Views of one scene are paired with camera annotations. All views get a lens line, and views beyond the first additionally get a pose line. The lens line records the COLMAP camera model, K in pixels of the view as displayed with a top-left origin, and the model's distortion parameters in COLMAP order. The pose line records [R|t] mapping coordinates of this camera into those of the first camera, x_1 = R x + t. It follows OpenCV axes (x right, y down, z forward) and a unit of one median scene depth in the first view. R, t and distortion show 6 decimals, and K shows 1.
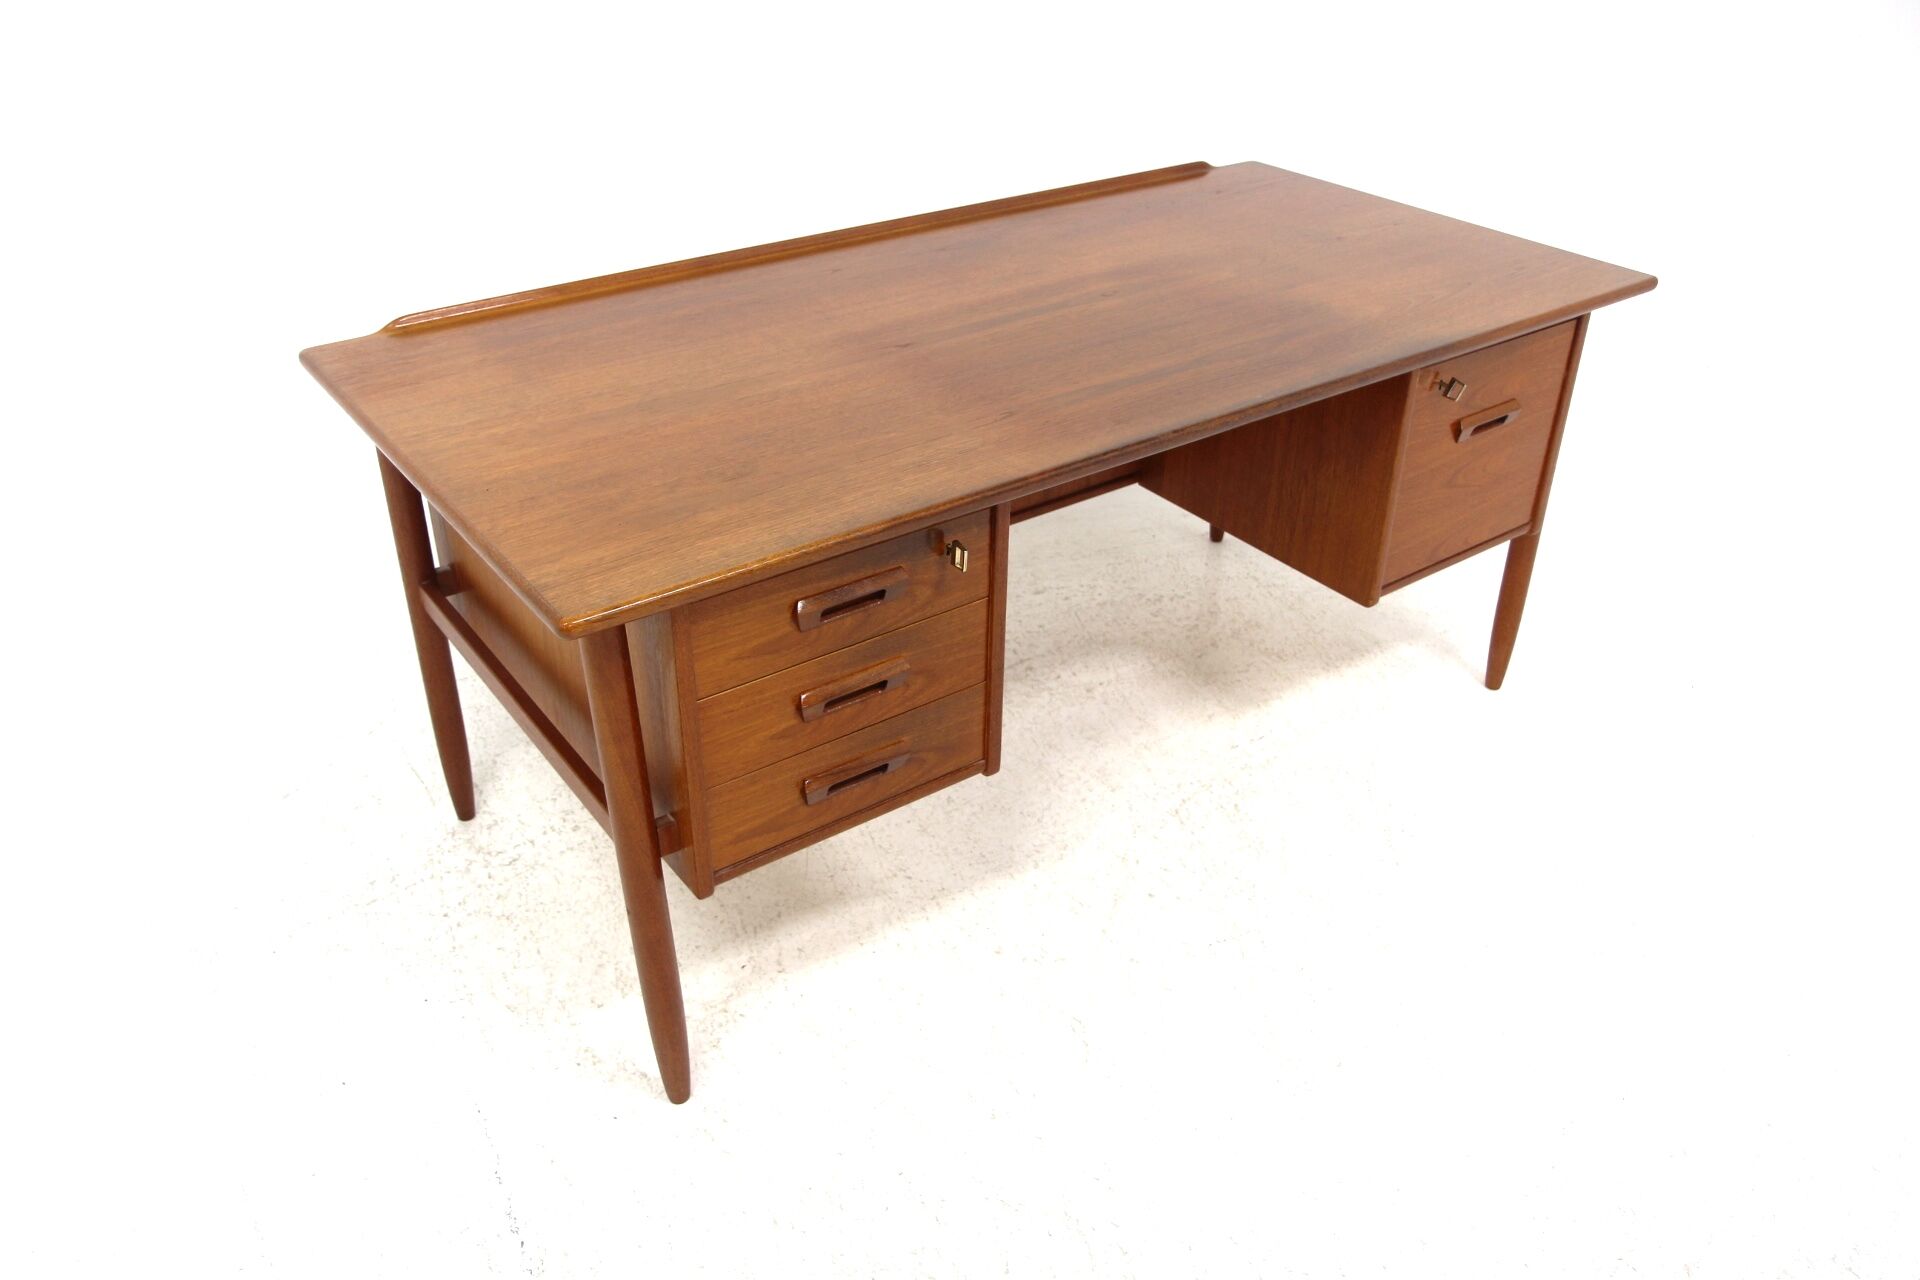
lens RADIAL K [[1490.0, 0, 959.4], [0, 1490.0, 643.8], [0, 0, 1]] dist [-0.086627, 0.028278]
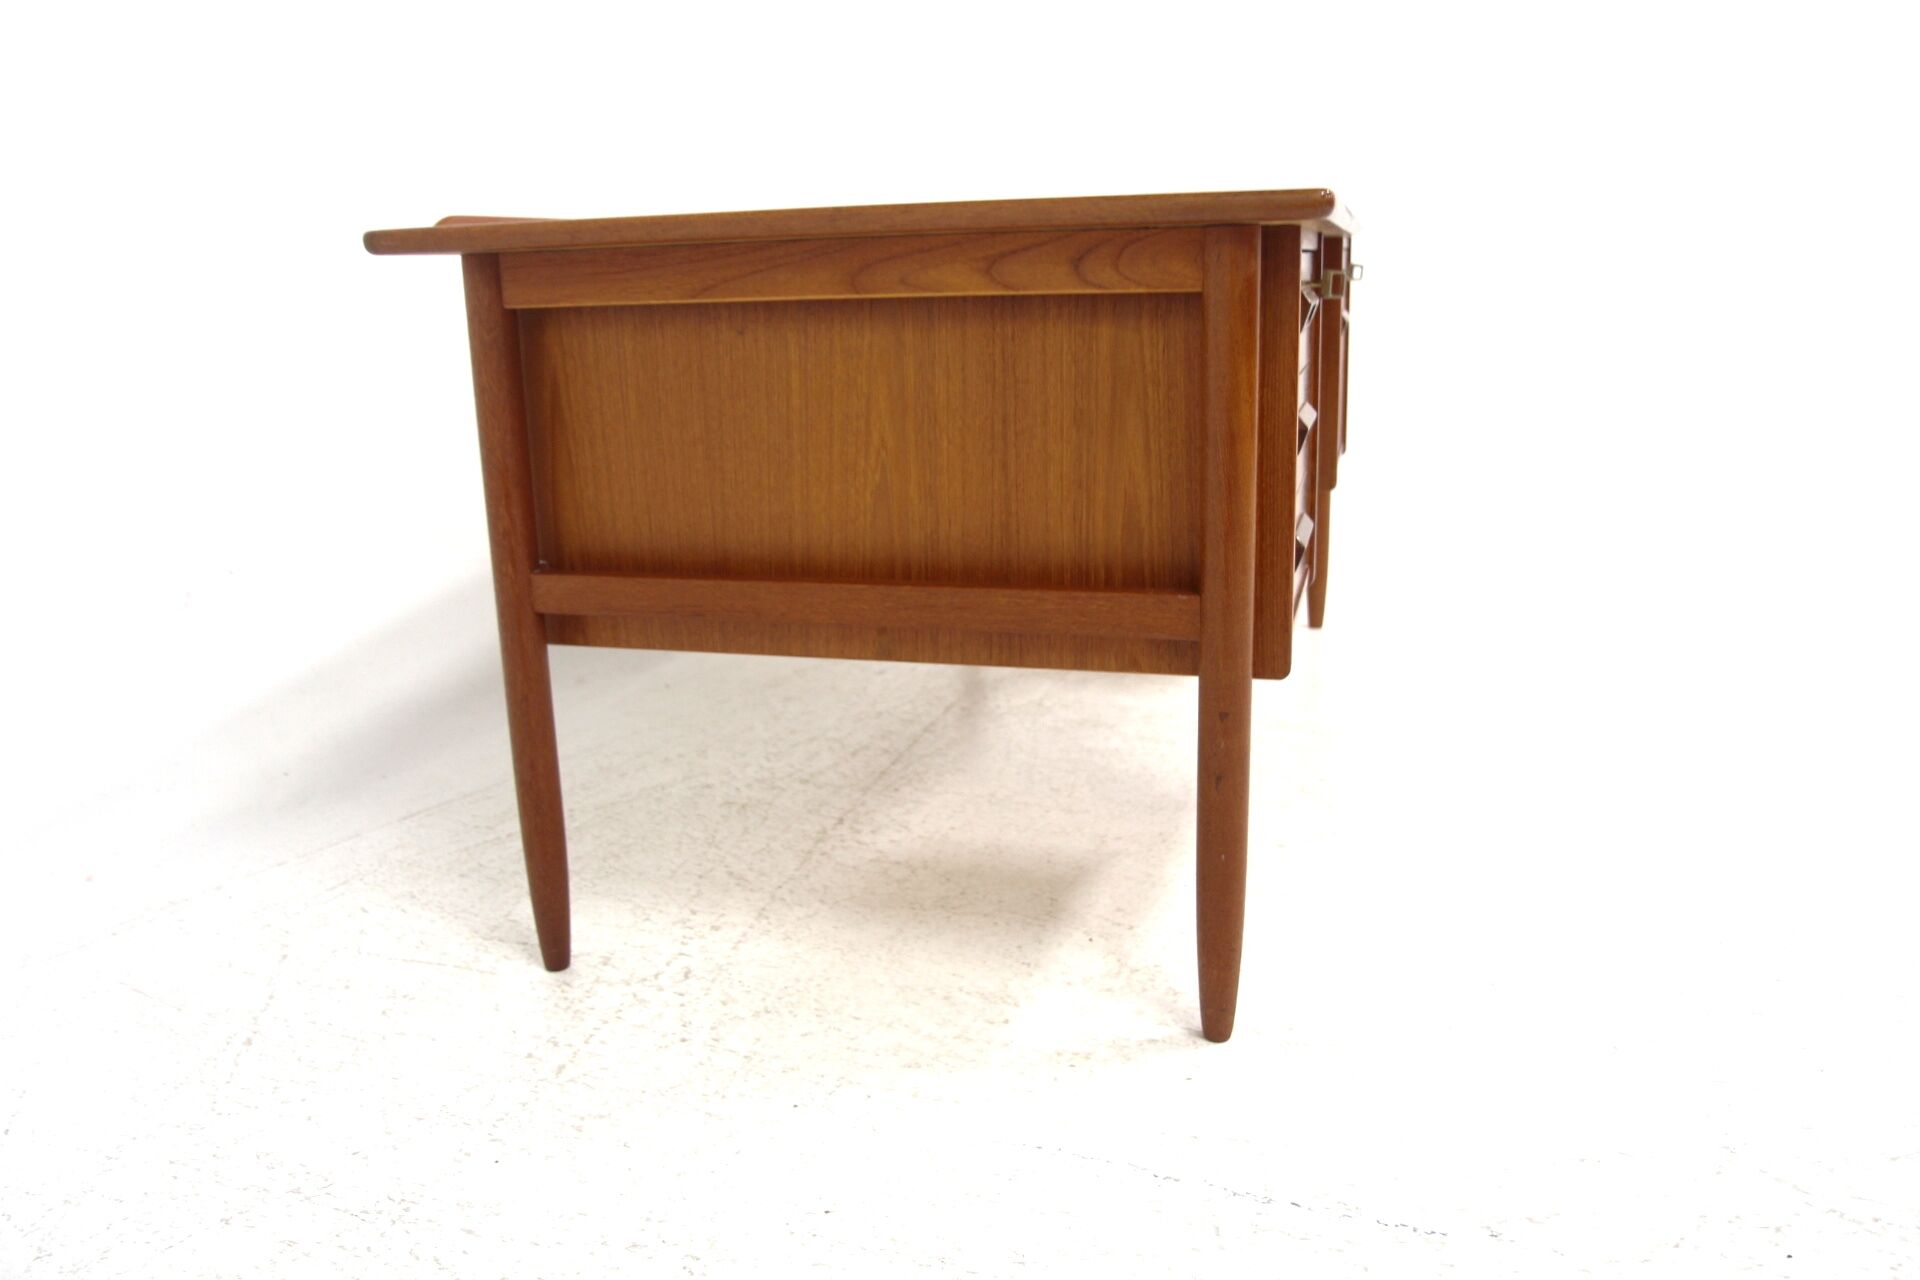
lens RADIAL K [[1490.0, 0, 956.7], [0, 1490.0, 638.5], [0, 0, 1]] dist [-0.086627, 0.028278]
pose [[0.790760, -0.185552, 0.583326, -0.637371], [0.355595, 0.914912, -0.191020, 0.199108], [-0.498247, 0.358479, 0.789457, 0.362622]]
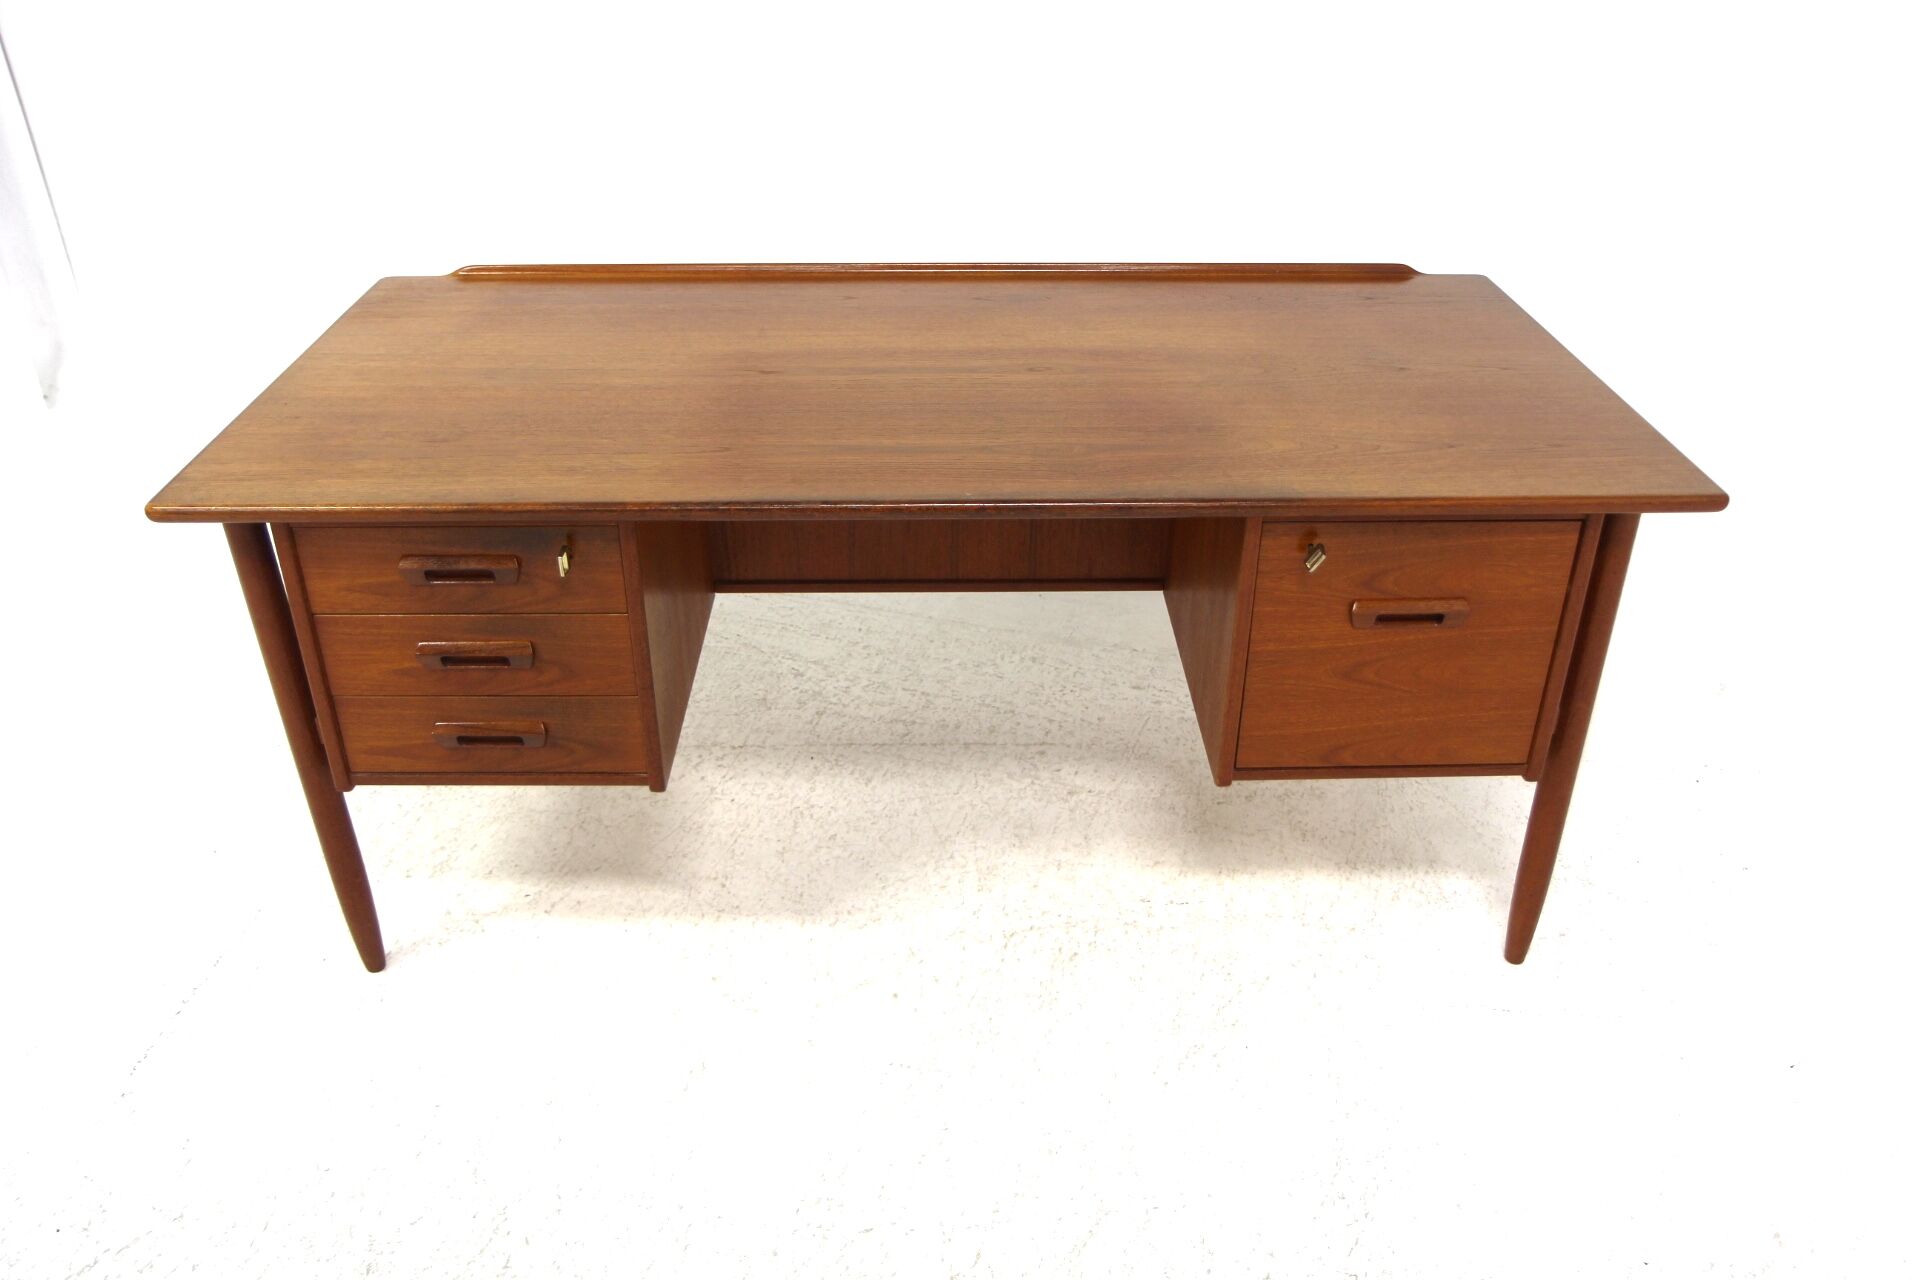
lens RADIAL K [[1490.0, 0, 961.3], [0, 1490.0, 641.8], [0, 0, 1]] dist [-0.086627, 0.028278]
pose [[0.819074, 0.285627, -0.497530, 0.610338], [-0.298968, 0.952692, 0.054745, -0.116523], [0.489629, 0.103905, 0.865718, 0.198109]]
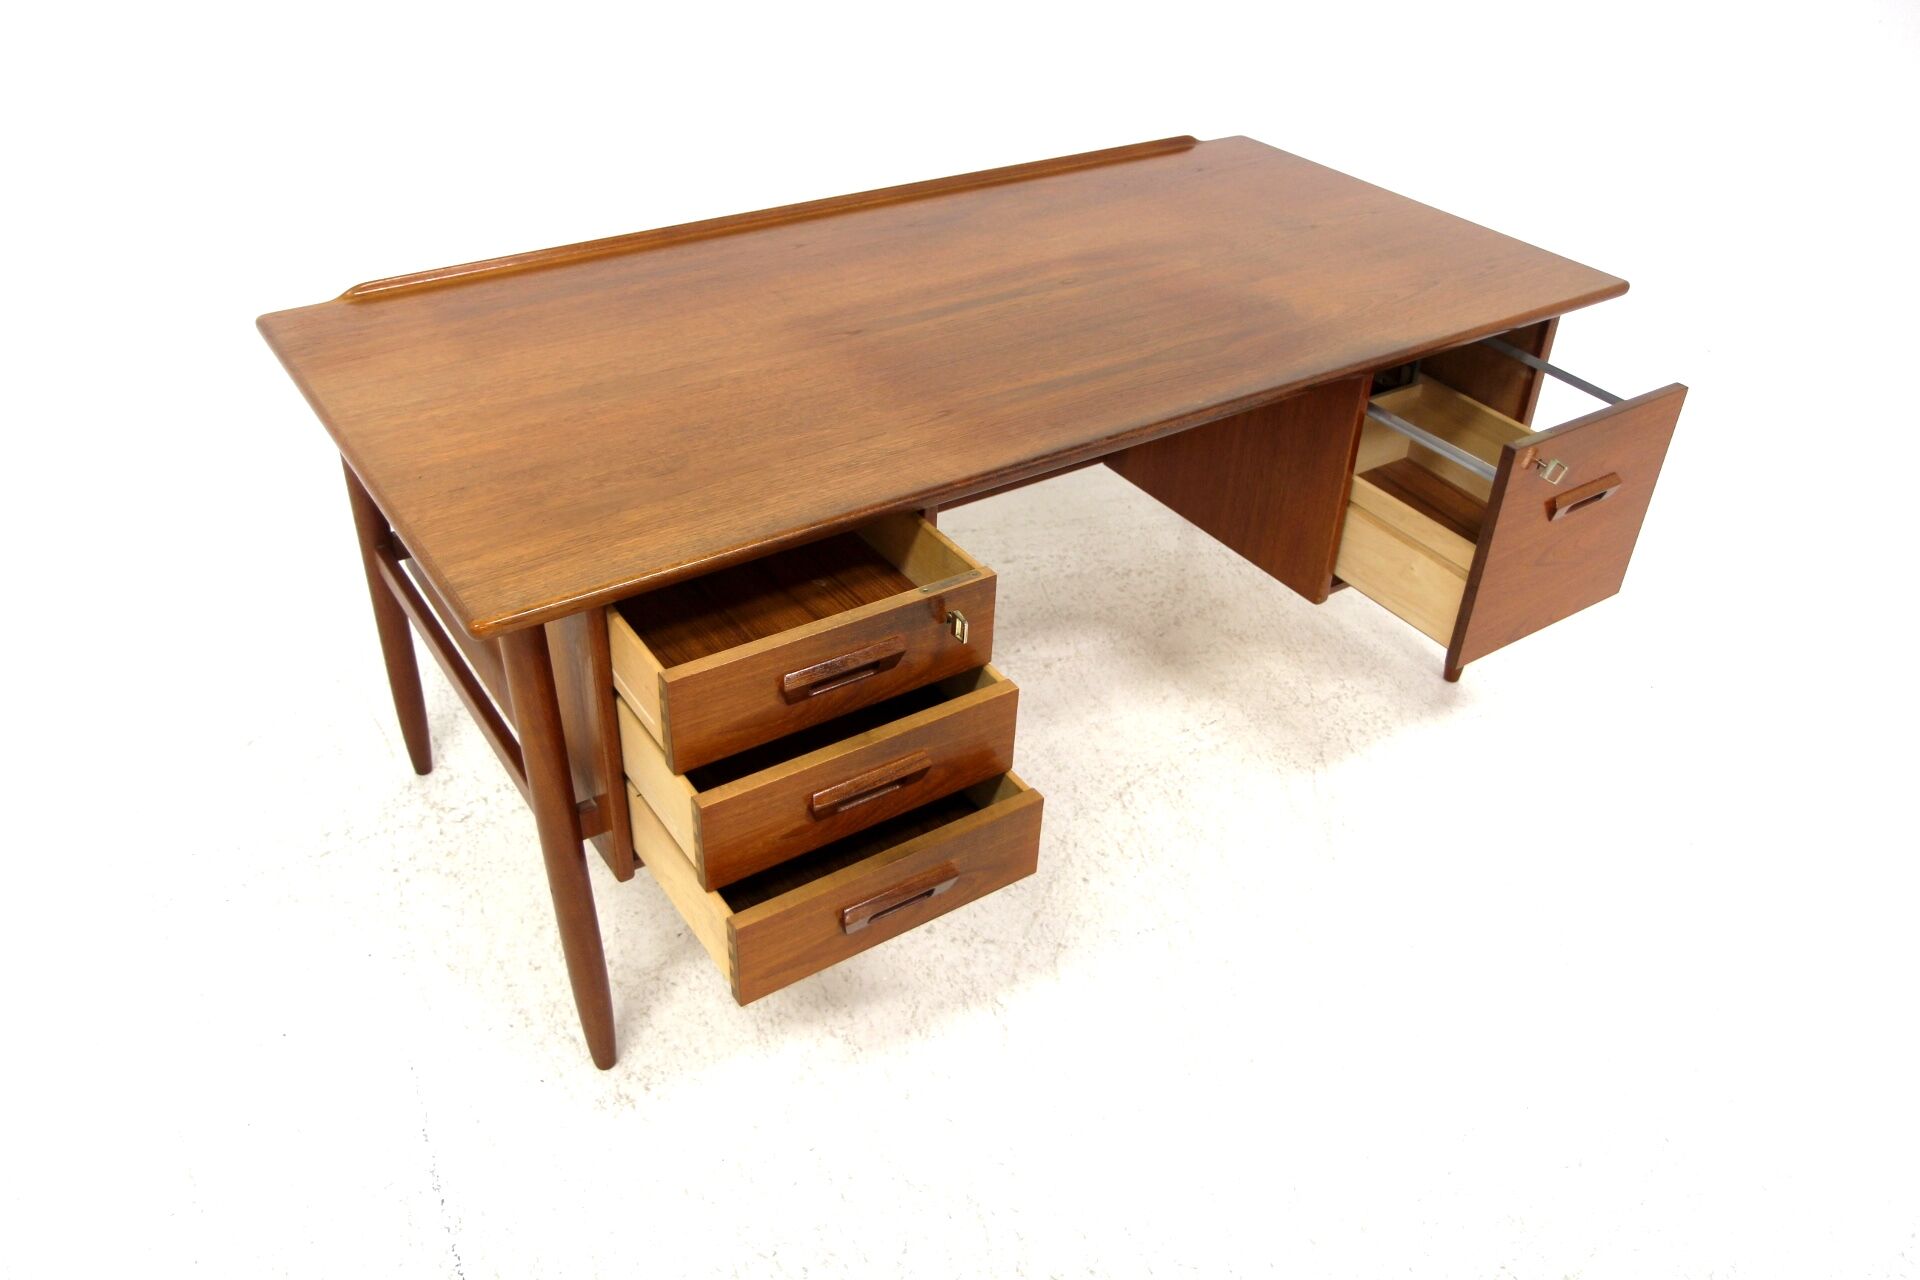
lens RADIAL K [[1490.0, 0, 962.5], [0, 1490.0, 645.9], [0, 0, 1]] dist [-0.086627, 0.028278]
pose [[0.999065, 0.041094, -0.013463, 0.056176], [-0.040301, 0.997689, 0.054697, -0.046061], [0.015680, -0.054103, 0.998412, -0.009744]]
